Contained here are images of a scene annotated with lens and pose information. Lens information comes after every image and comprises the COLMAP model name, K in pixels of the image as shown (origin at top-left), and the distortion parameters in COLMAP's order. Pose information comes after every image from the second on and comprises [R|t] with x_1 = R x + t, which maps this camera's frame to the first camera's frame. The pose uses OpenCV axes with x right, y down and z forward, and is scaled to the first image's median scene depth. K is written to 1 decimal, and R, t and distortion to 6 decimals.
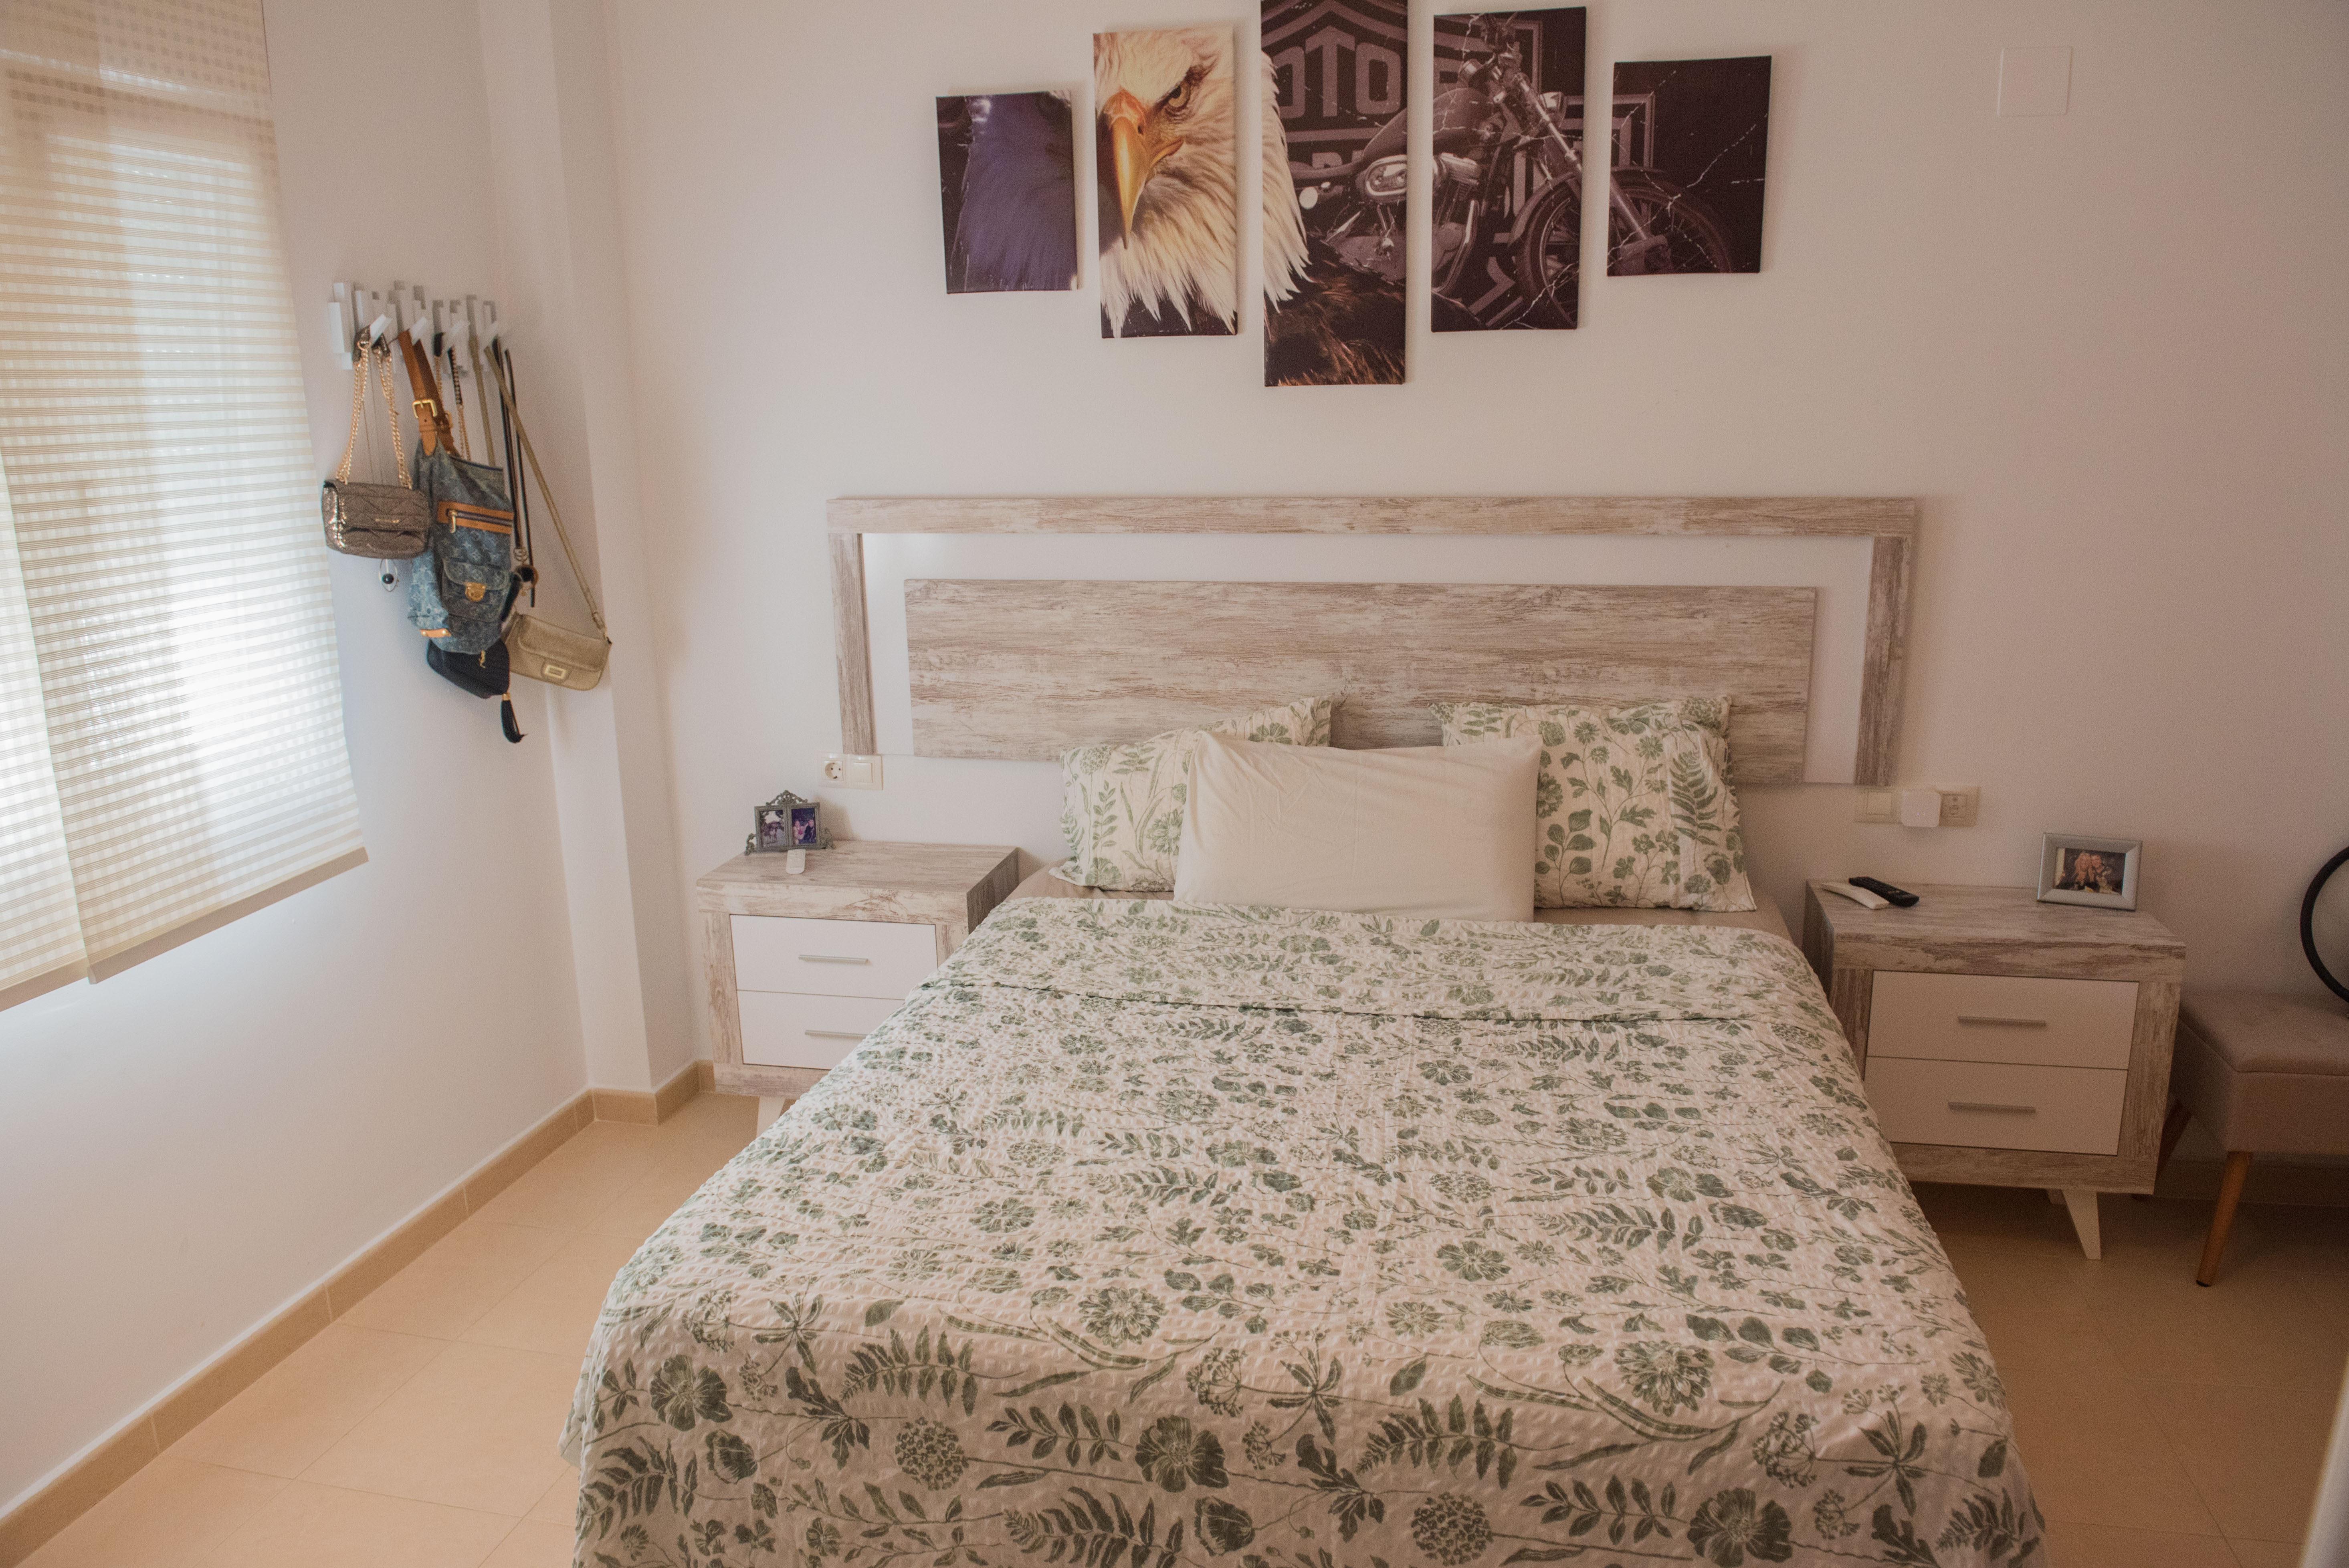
lens RADIAL K [[1708.7, 0, 1270.9], [0, 1708.7, 788.1], [0, 0, 1]] dist [-0.053387, -0.003678]
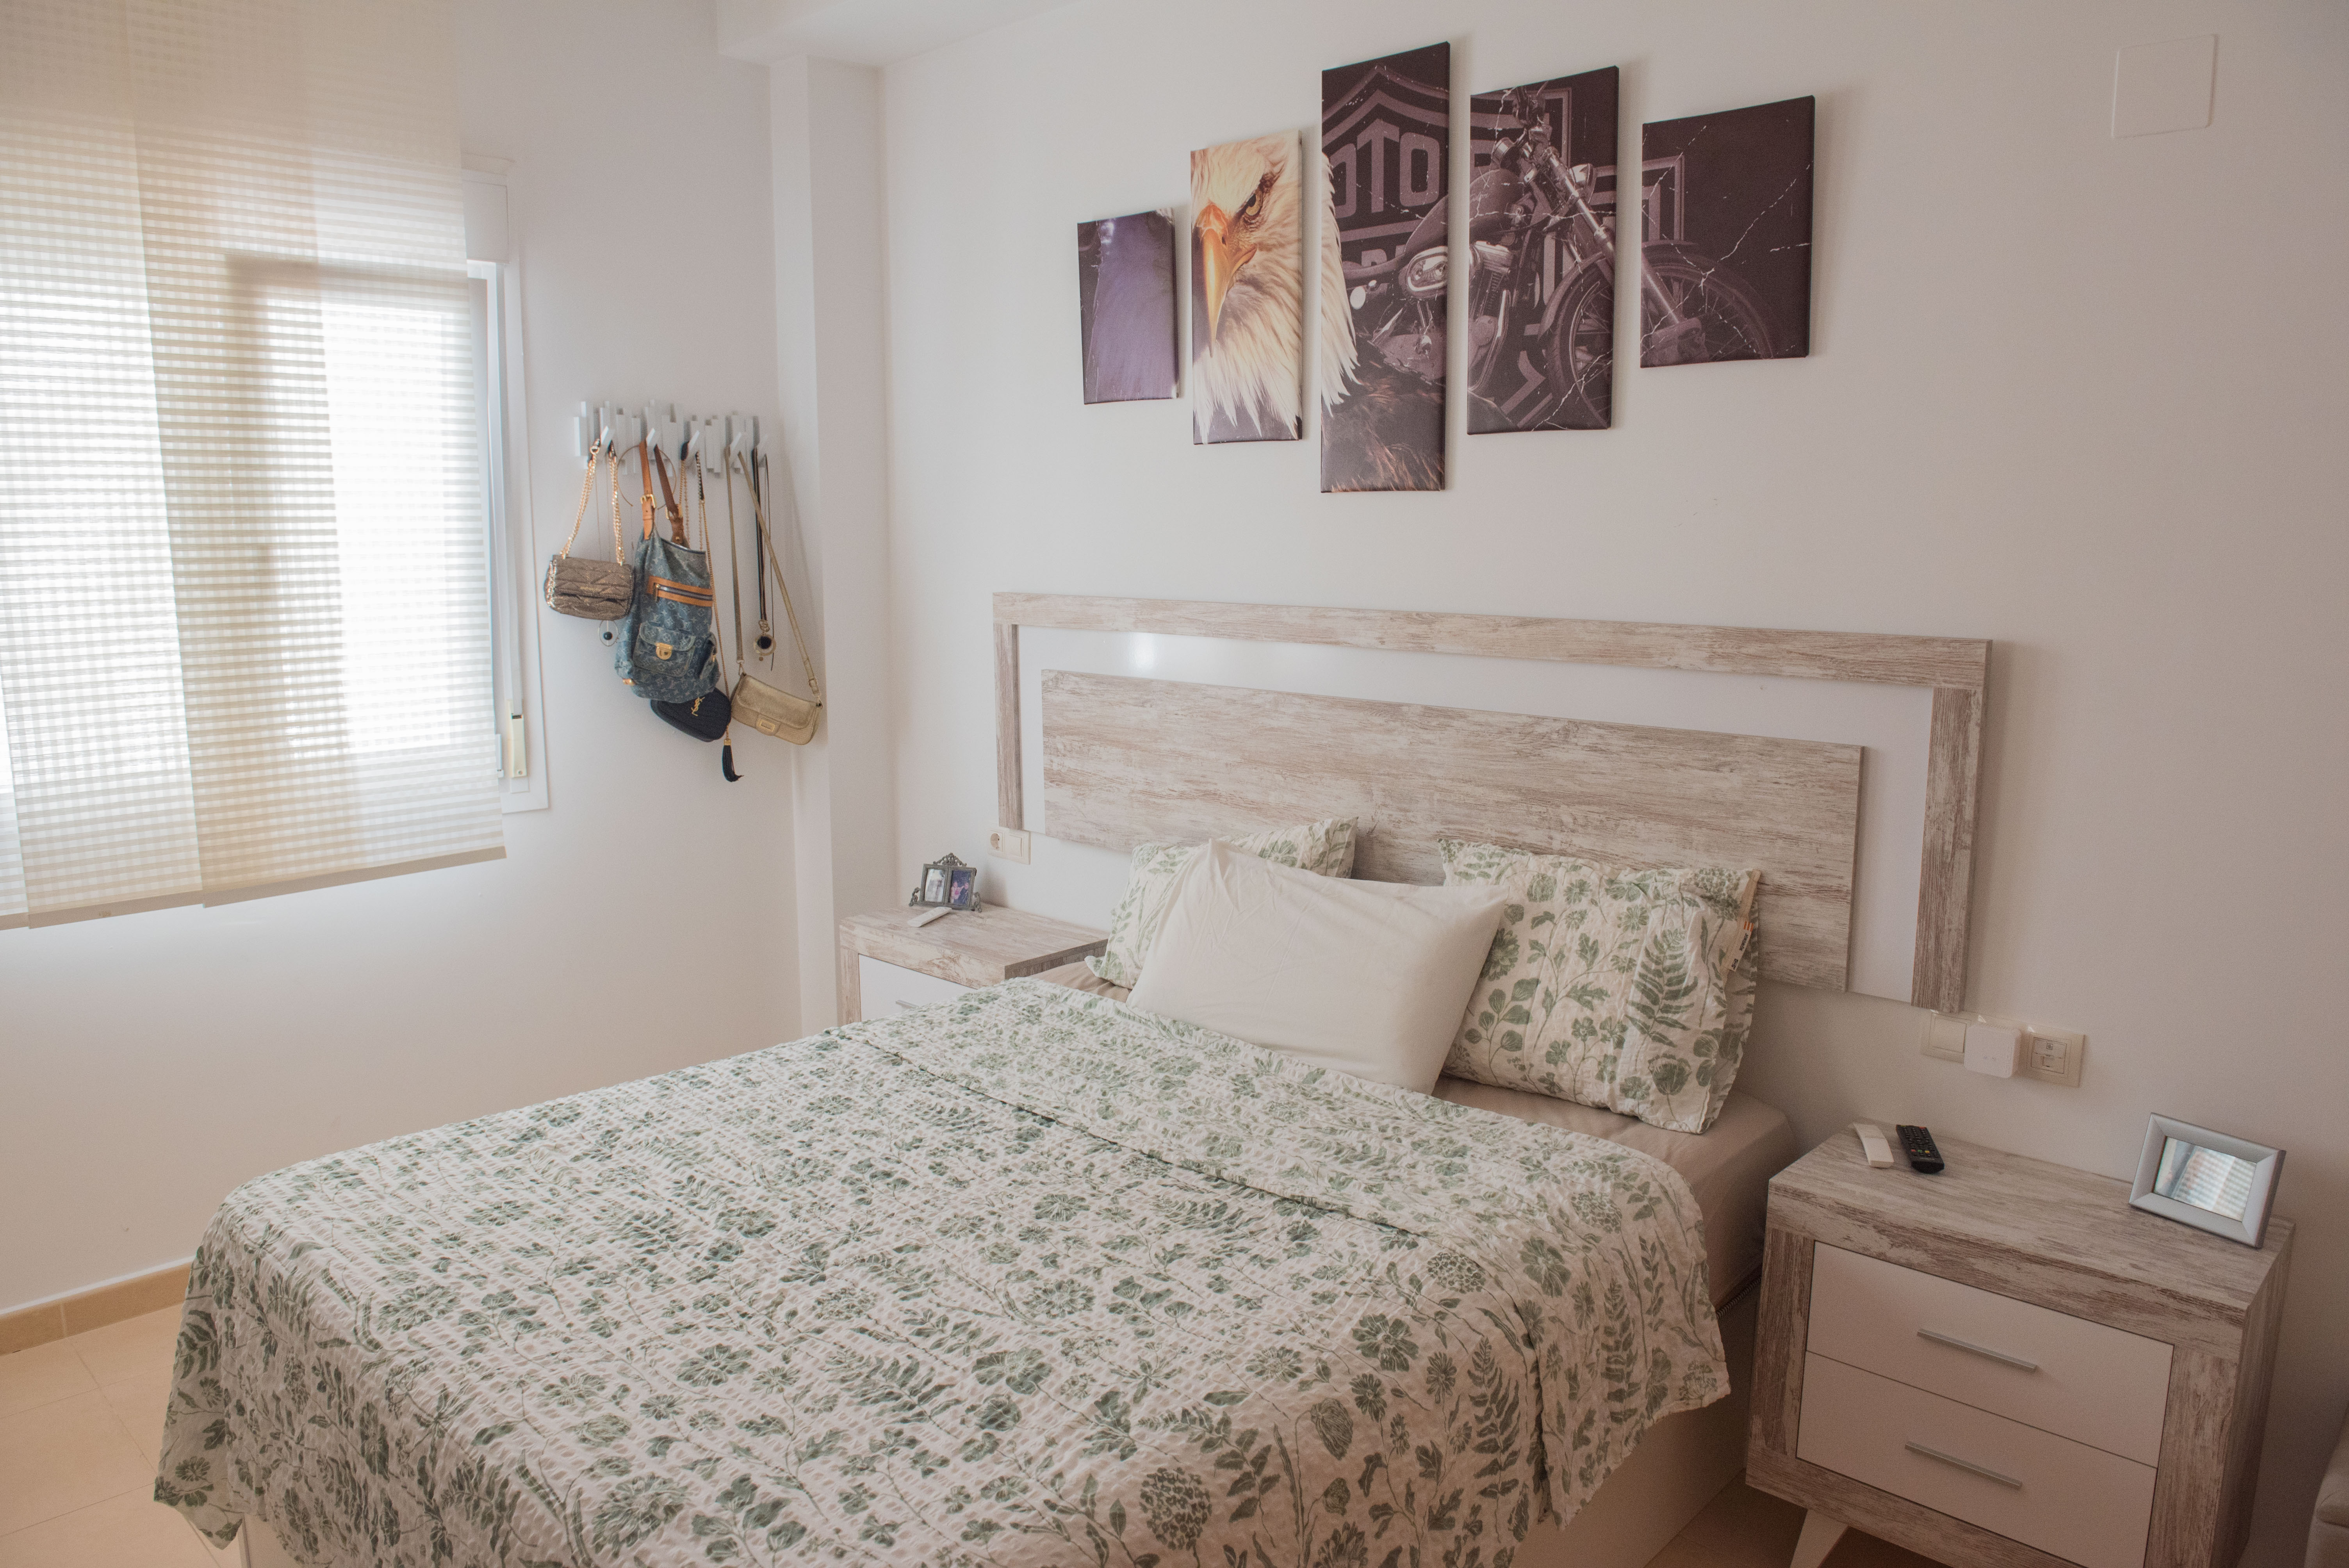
lens RADIAL K [[1708.8, 0, 1270.9], [0, 1708.8, 788.1], [0, 0, 1]] dist [-0.053387, -0.003678]
pose [[0.838828, 0.098688, -0.535377, 0.527993], [-0.136909, 0.990066, -0.032005, -0.037089], [0.526900, 0.100145, 0.844007, 0.194988]]
